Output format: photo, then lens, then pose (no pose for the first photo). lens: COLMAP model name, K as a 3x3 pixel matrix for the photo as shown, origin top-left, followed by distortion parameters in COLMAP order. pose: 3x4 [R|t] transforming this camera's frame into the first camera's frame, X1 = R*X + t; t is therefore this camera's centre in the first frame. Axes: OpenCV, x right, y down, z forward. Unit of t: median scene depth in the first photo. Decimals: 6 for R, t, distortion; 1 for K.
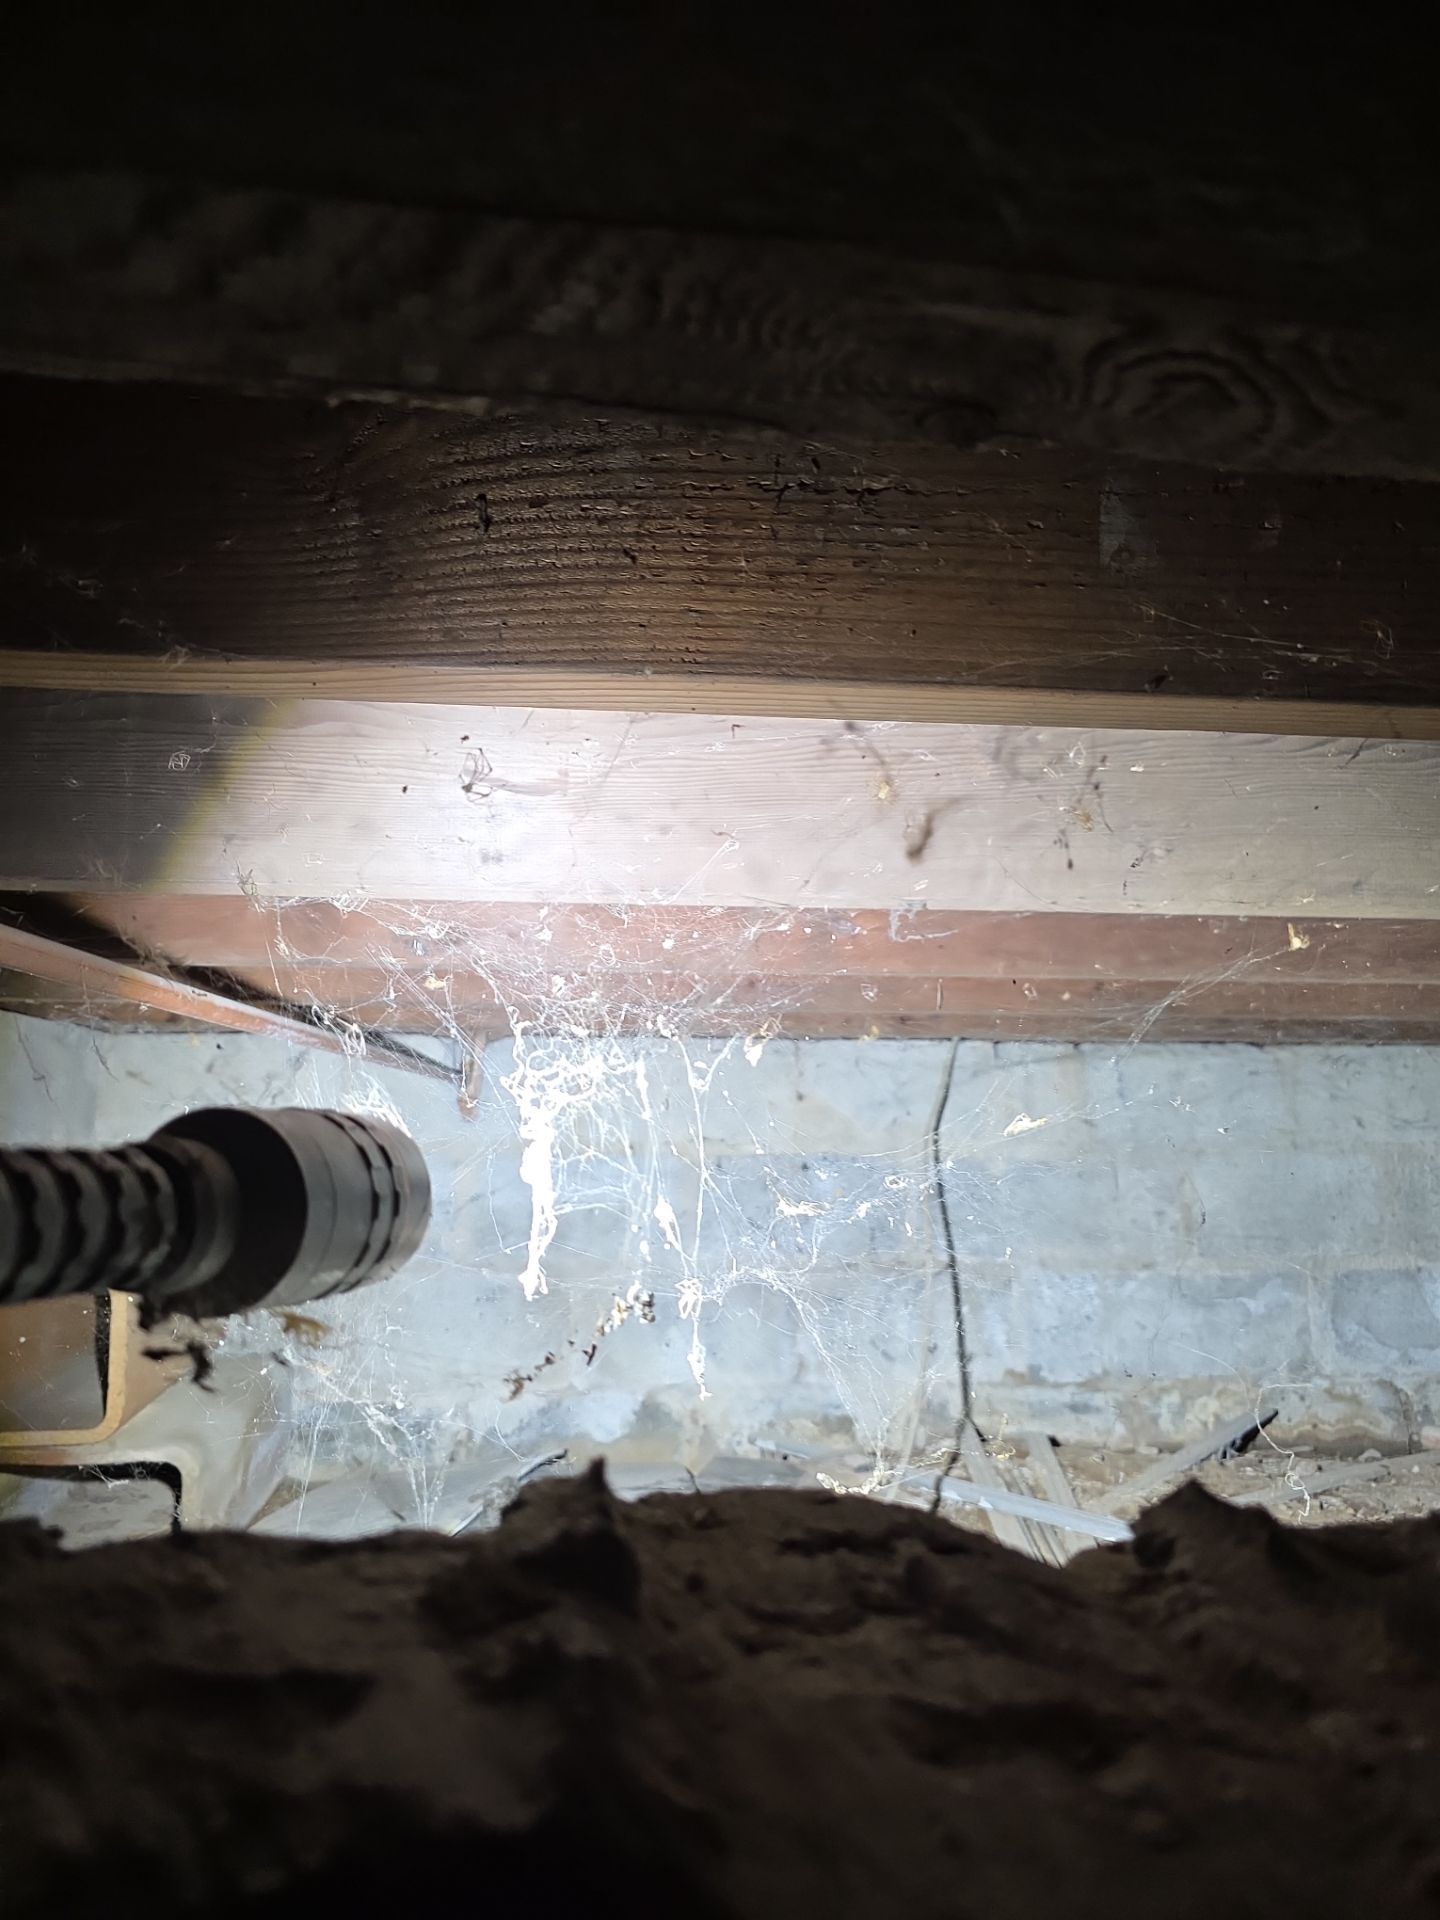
lens RADIAL K [[1385.8, 0, 713.5], [0, 1385.8, 955.5], [0, 0, 1]] dist [-0.010225, -0.007574]
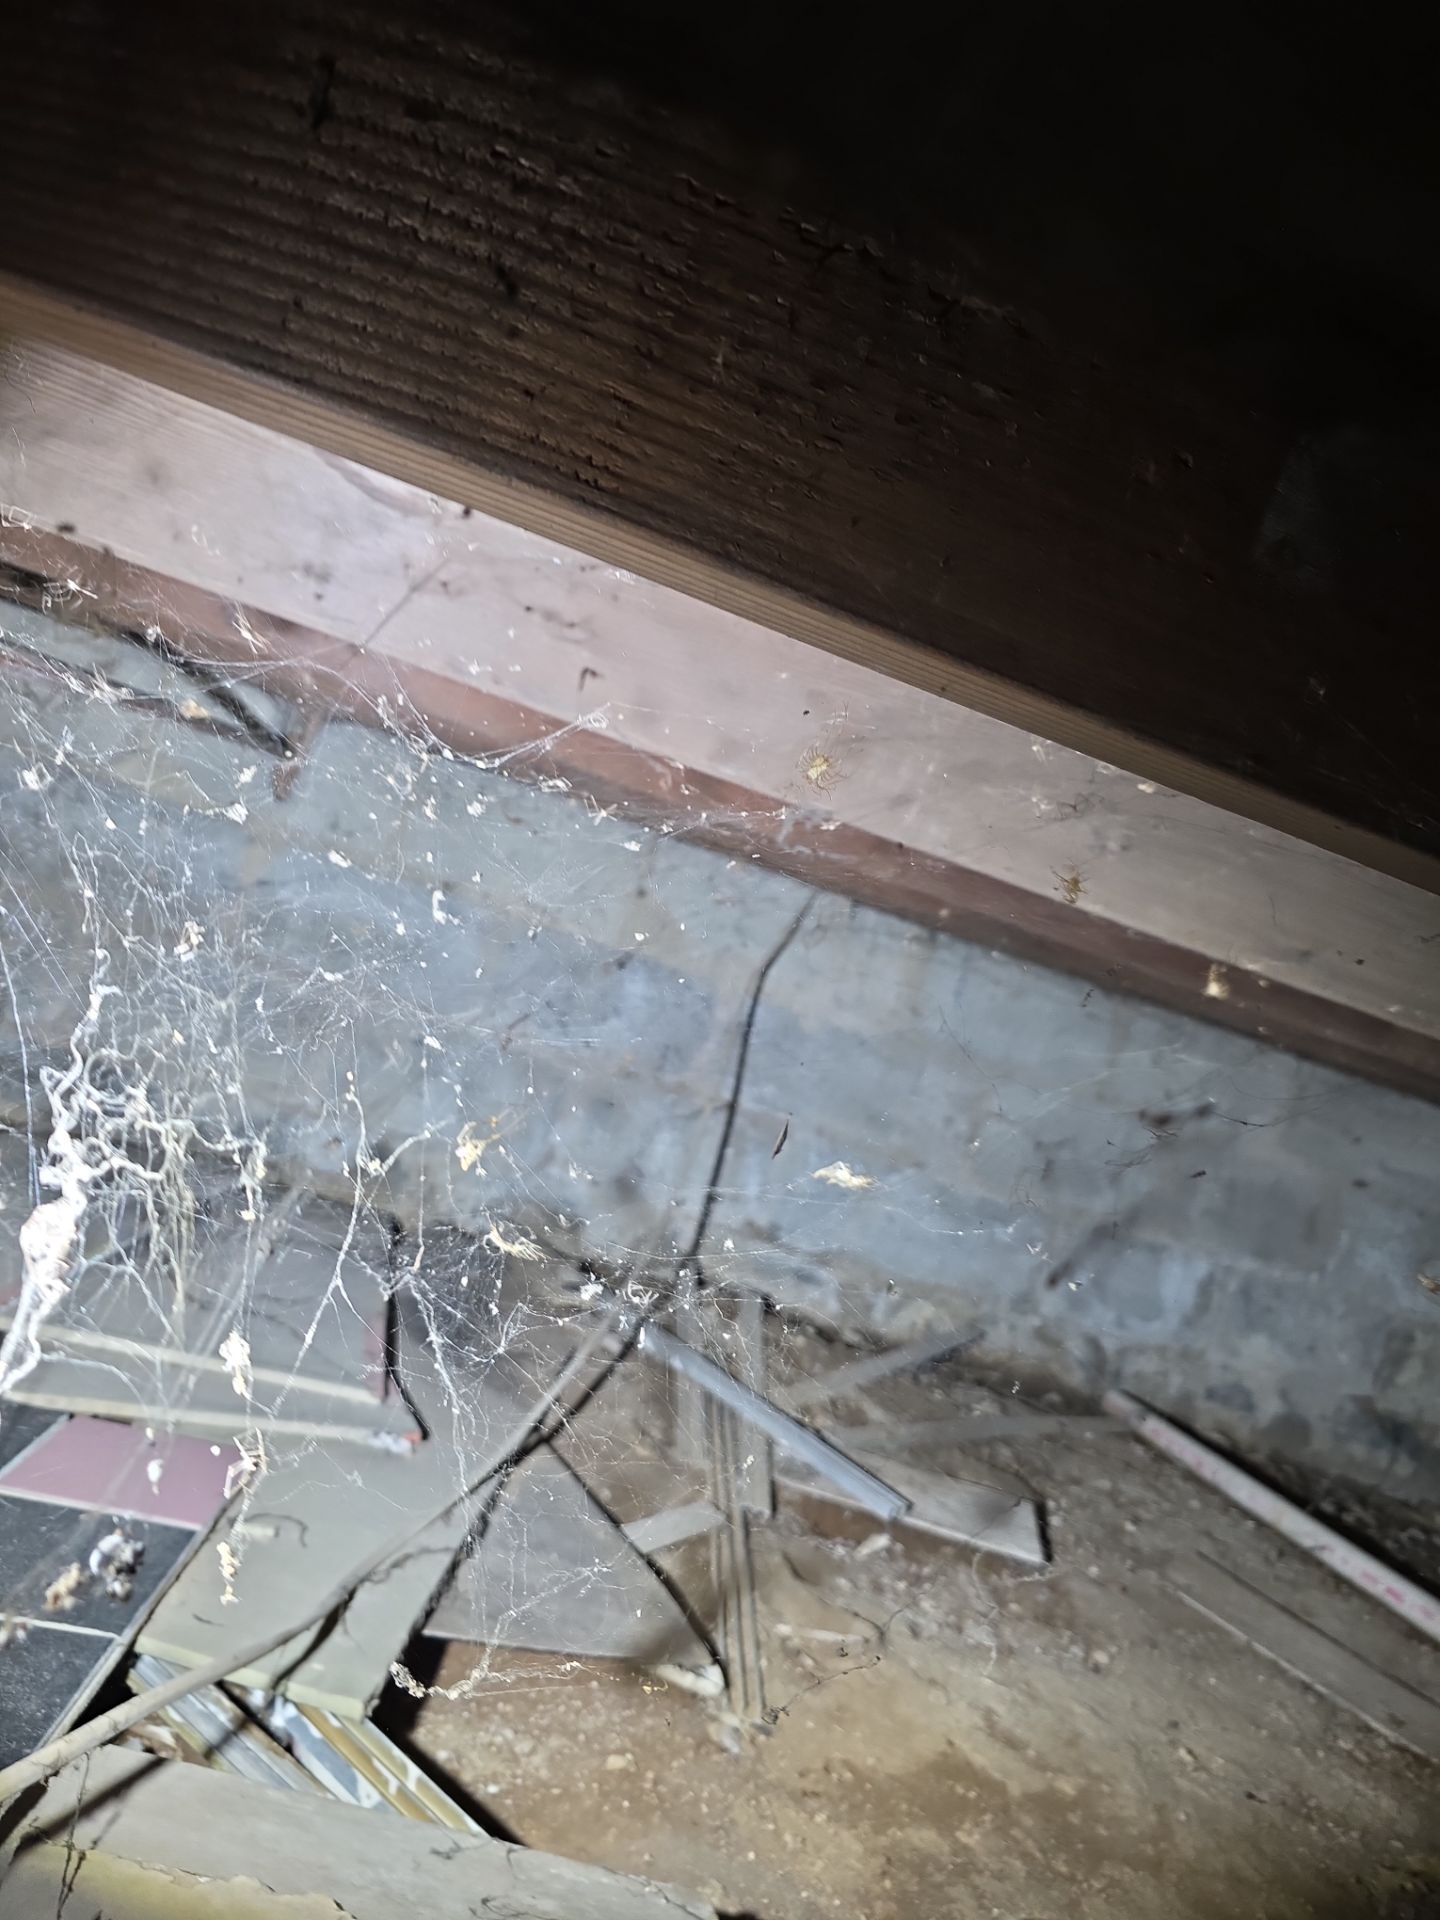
lens RADIAL K [[1385.8, 0, 713.5], [0, 1385.8, 955.5], [0, 0, 1]] dist [-0.010225, -0.007574]
pose [[0.939521, 0.318426, 0.126114, 0.023208], [-0.336437, 0.926993, 0.165811, -0.131886], [-0.064108, -0.198212, 0.978060, 0.348577]]
